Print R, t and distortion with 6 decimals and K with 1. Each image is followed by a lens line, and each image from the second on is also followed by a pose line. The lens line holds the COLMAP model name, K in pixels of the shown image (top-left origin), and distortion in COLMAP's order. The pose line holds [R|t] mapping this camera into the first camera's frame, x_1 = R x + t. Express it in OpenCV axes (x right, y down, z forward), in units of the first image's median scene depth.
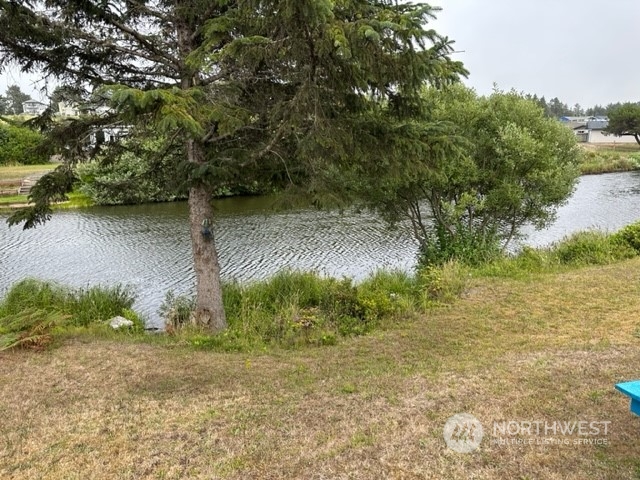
lens RADIAL K [[443.7, 0, 328.5], [0, 443.7, 232.0], [0, 0, 1]] dist [0.060598, -0.074394]
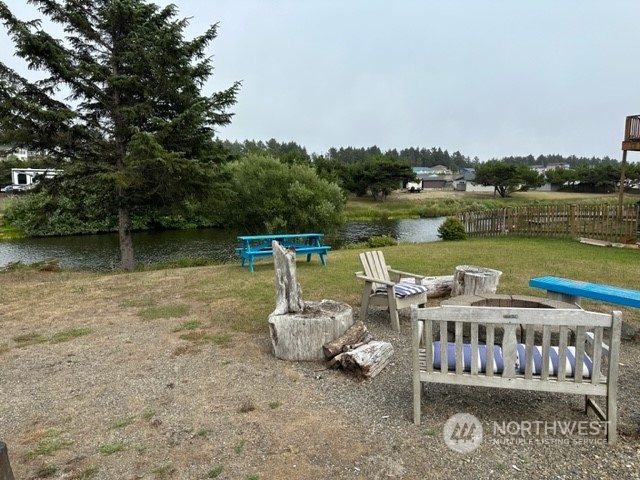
lens RADIAL K [[443.7, 0, 323.1], [0, 443.7, 246.2], [0, 0, 1]] dist [0.060598, -0.074394]
pose [[0.988454, -0.004245, 0.151464, 0.349368], [0.014454, 0.997691, -0.066365, 0.250745], [-0.150833, 0.067788, 0.986232, -1.331080]]
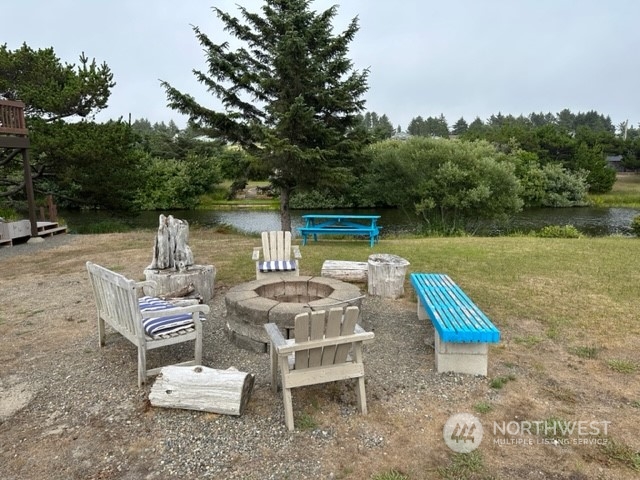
lens RADIAL K [[443.7, 0, 317.1], [0, 443.7, 243.1], [0, 0, 1]] dist [0.060598, -0.074394]
pose [[0.894000, 0.085058, -0.439920, 1.118637], [-0.095875, 0.995391, -0.002378, 0.223667], [0.437690, 0.044303, 0.898034, -1.322327]]
